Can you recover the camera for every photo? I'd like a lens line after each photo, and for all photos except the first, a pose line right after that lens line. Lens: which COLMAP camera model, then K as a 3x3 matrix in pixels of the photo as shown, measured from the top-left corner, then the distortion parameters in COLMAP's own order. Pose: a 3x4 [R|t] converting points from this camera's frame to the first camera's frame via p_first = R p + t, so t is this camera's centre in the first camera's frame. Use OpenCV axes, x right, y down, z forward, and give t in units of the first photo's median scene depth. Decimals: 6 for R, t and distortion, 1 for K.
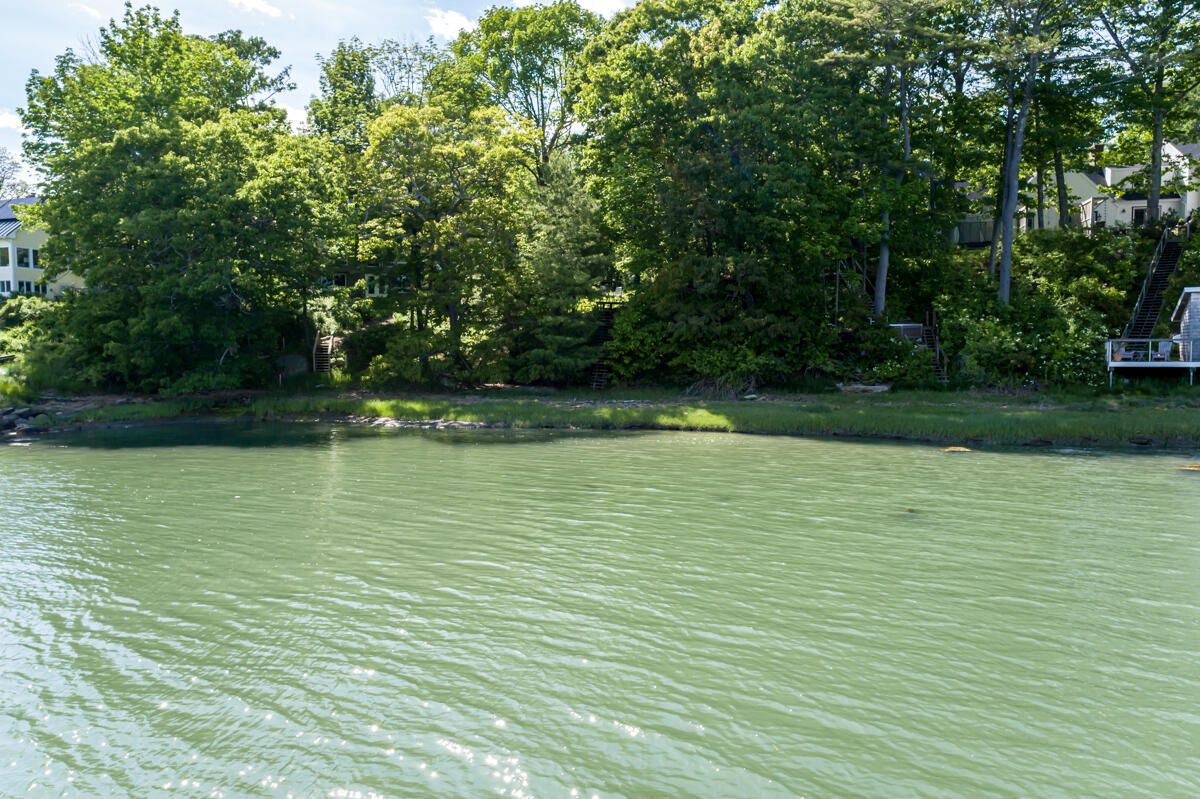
lens RADIAL K [[811.1, 0, 600.0], [0, 811.1, 399.5], [0, 0, 1]] dist [-0.001992, 0.010372]
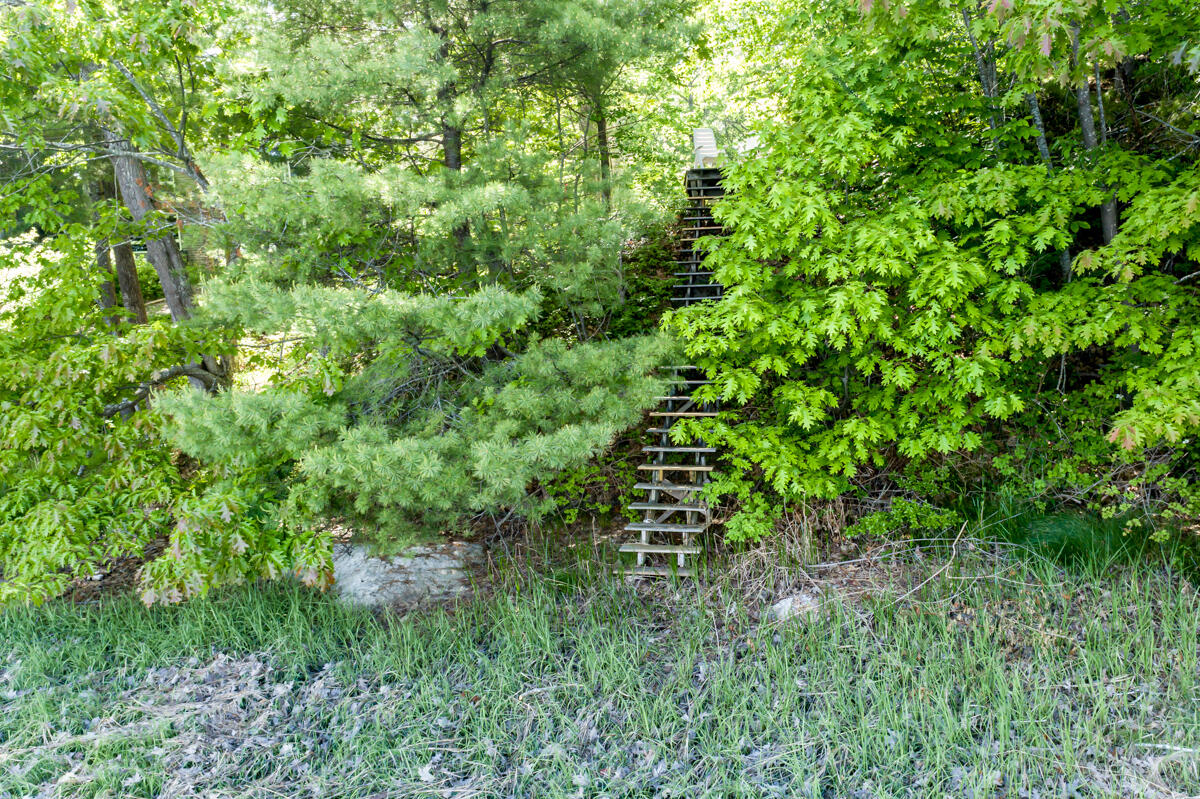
lens RADIAL K [[835.7, 0, 678.7], [0, 835.7, 401.3], [0, 0, 1]] dist [0.001815, 0.002079]
pose [[0.991022, -0.058351, -0.120291, 0.029200], [0.060249, 0.998109, 0.012196, -0.056781], [0.119352, -0.019333, 0.992664, 0.870540]]
